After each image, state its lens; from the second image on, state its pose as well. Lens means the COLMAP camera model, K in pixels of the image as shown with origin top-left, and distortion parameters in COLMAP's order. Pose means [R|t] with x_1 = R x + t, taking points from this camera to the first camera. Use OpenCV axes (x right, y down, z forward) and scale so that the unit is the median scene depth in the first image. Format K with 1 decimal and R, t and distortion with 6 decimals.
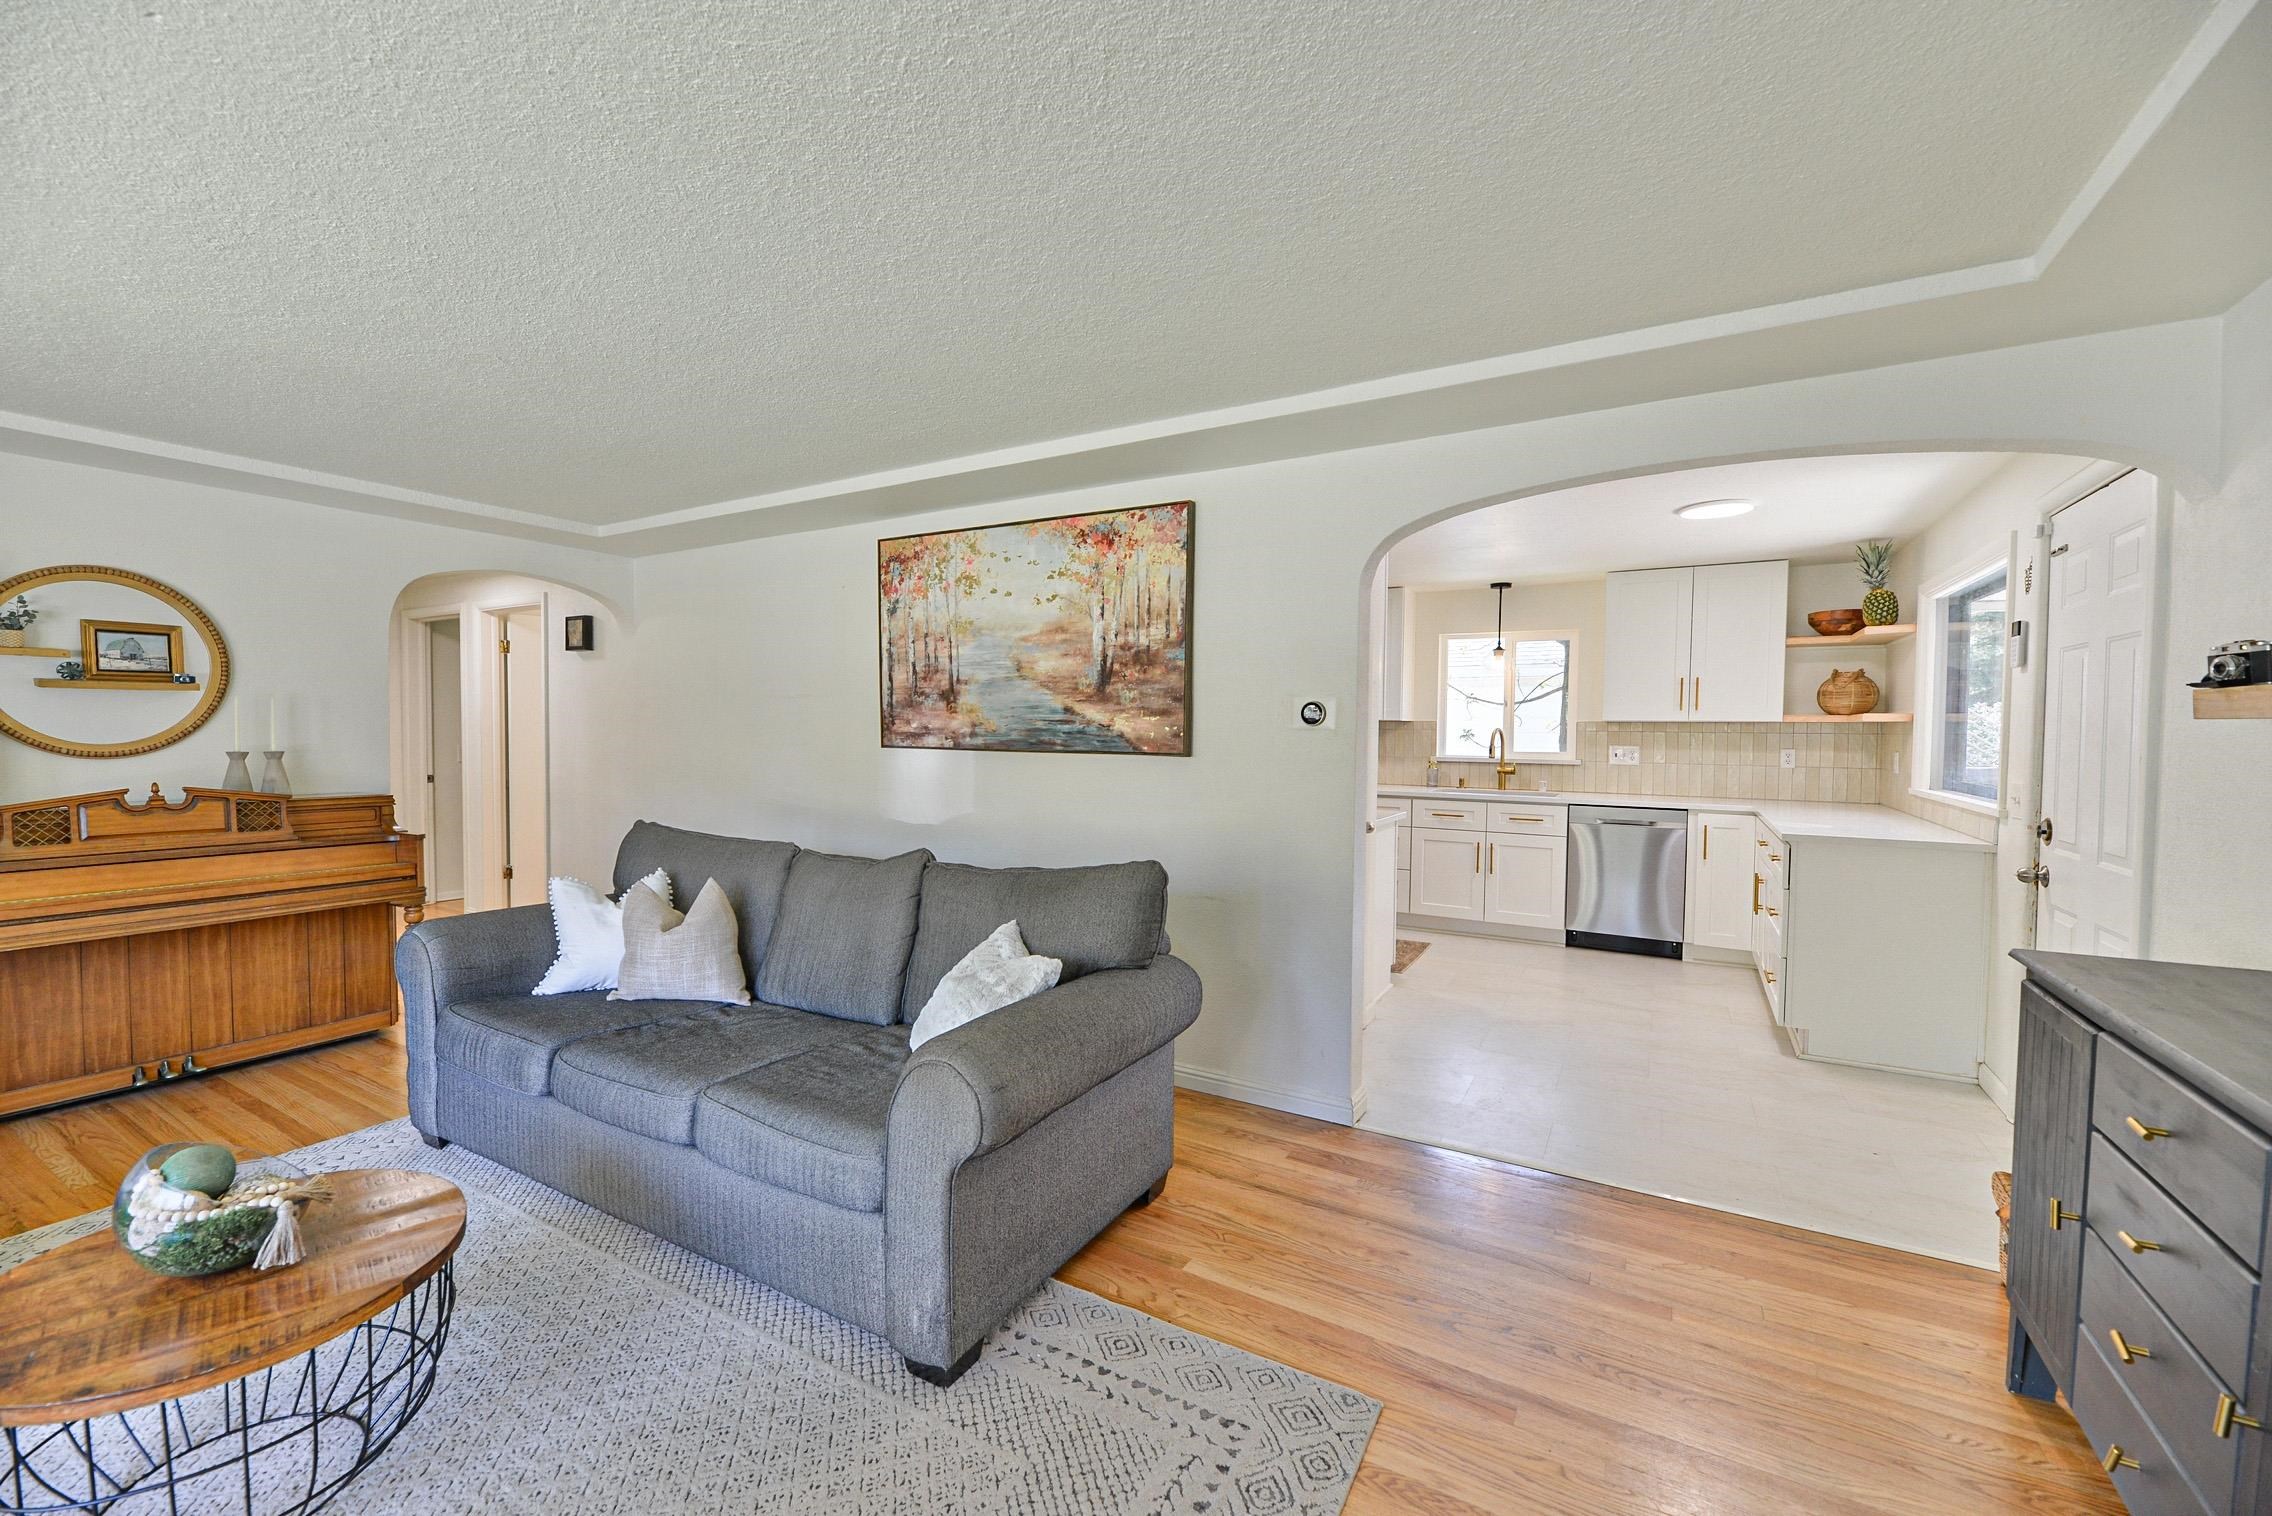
lens RADIAL K [[918.5, 0, 1125.4], [0, 918.5, 756.9], [0, 0, 1]] dist [0.002032, -0.000103]
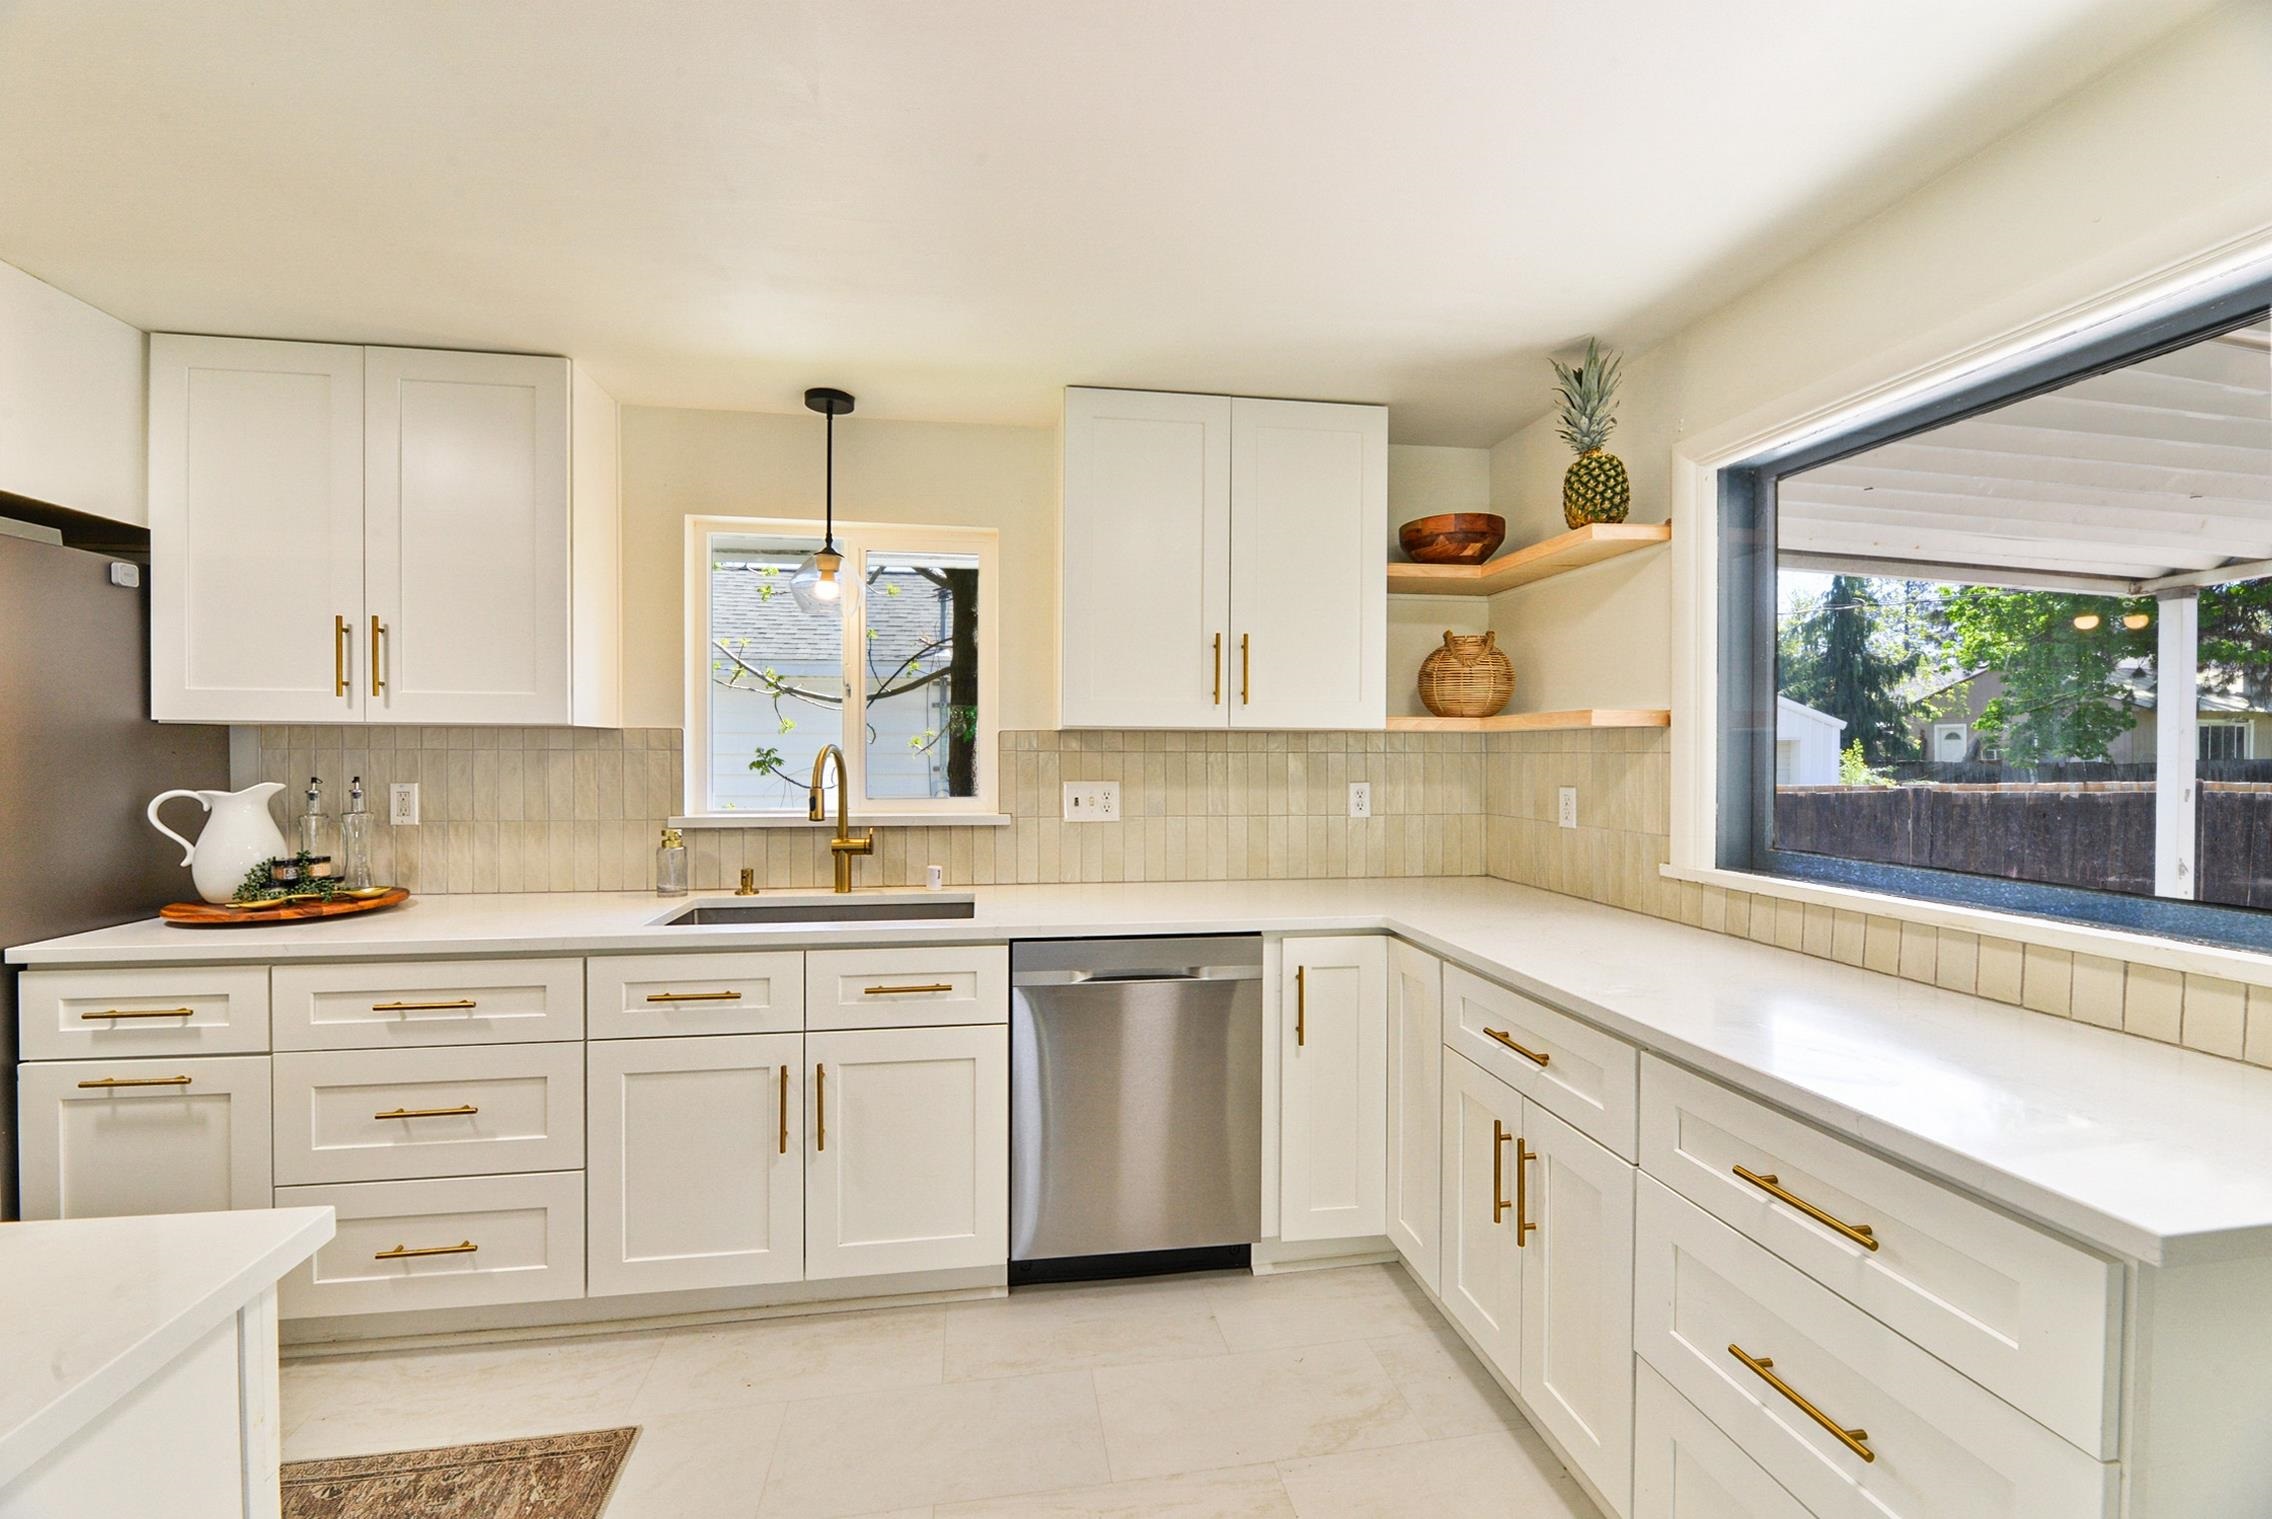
lens RADIAL K [[918.5, 0, 1126.8], [0, 918.5, 751.1], [0, 0, 1]] dist [0.002032, -0.000103]
pose [[0.769147, -0.009791, 0.638997, 0.269816], [0.025217, 0.999569, -0.015038, -0.021245], [-0.638574, 0.027680, 0.769062, 0.661256]]
